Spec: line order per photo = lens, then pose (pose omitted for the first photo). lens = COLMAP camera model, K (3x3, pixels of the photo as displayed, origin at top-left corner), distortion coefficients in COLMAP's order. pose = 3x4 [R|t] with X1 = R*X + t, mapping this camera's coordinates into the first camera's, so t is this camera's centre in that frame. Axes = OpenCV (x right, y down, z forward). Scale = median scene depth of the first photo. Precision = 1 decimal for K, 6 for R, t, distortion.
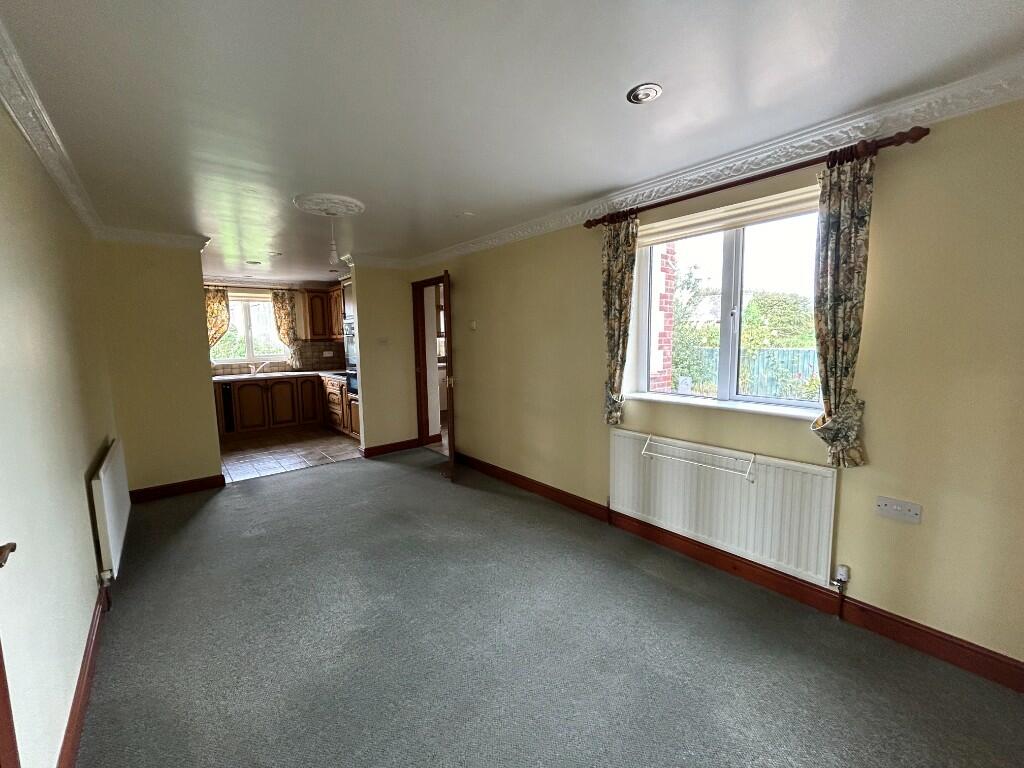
lens RADIAL K [[414.0, 0, 506.7], [0, 414.0, 382.4], [0, 0, 1]] dist [-0.006111, 0.001408]
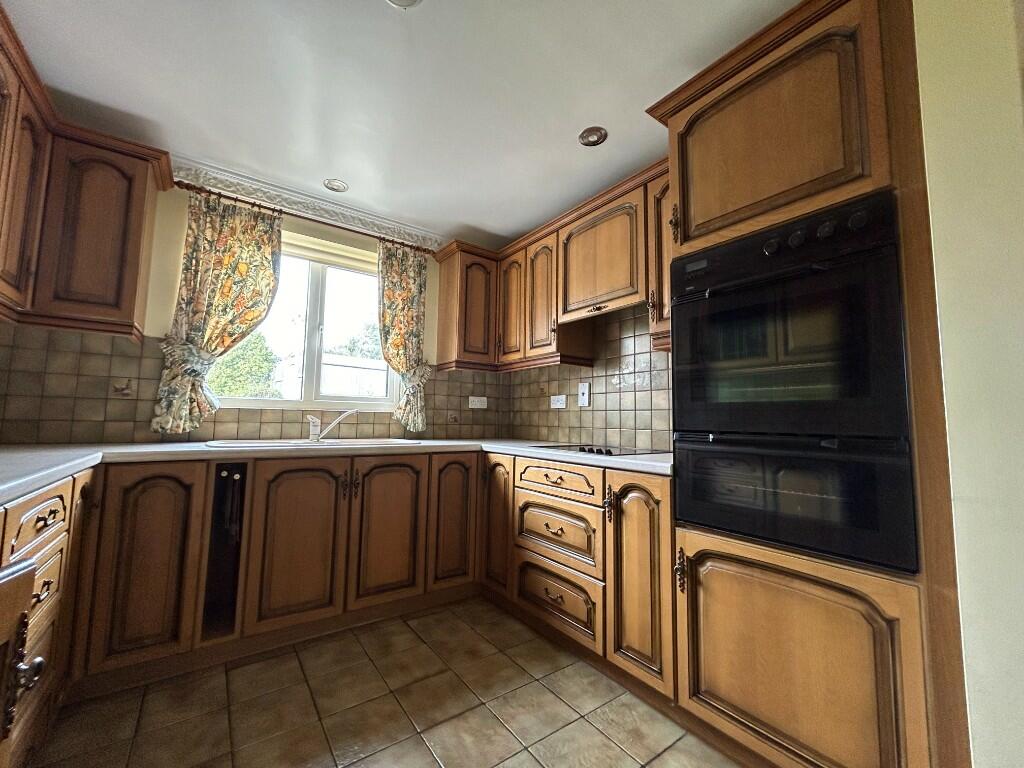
lens RADIAL K [[414.0, 0, 512.1], [0, 414.0, 382.7], [0, 0, 1]] dist [-0.006111, 0.001408]
pose [[0.997147, 0.028648, -0.069836, -0.403079], [-0.041858, 0.979760, -0.195751, -0.005067], [0.062815, 0.198116, 0.978164, 0.624162]]
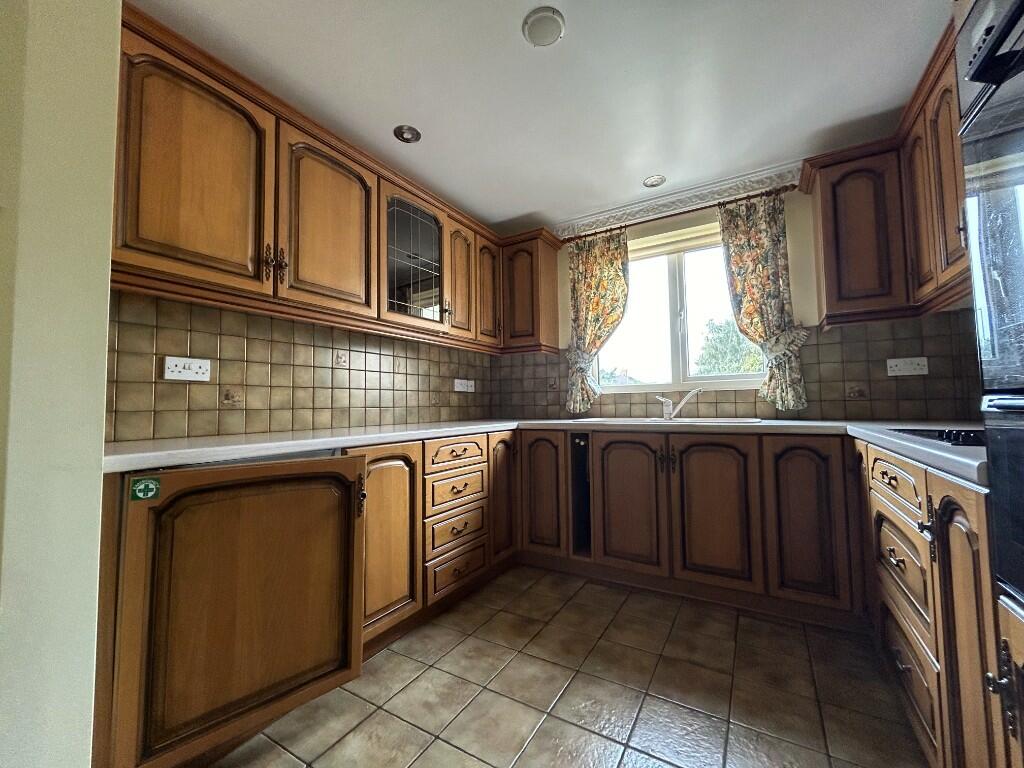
lens RADIAL K [[414.0, 0, 510.1], [0, 414.0, 382.7], [0, 0, 1]] dist [-0.006111, 0.001408]
pose [[0.325910, -0.039275, -0.944585, -0.271298], [-0.092407, 0.993029, -0.073172, -0.010637], [0.940874, 0.111134, 0.320009, 0.704858]]
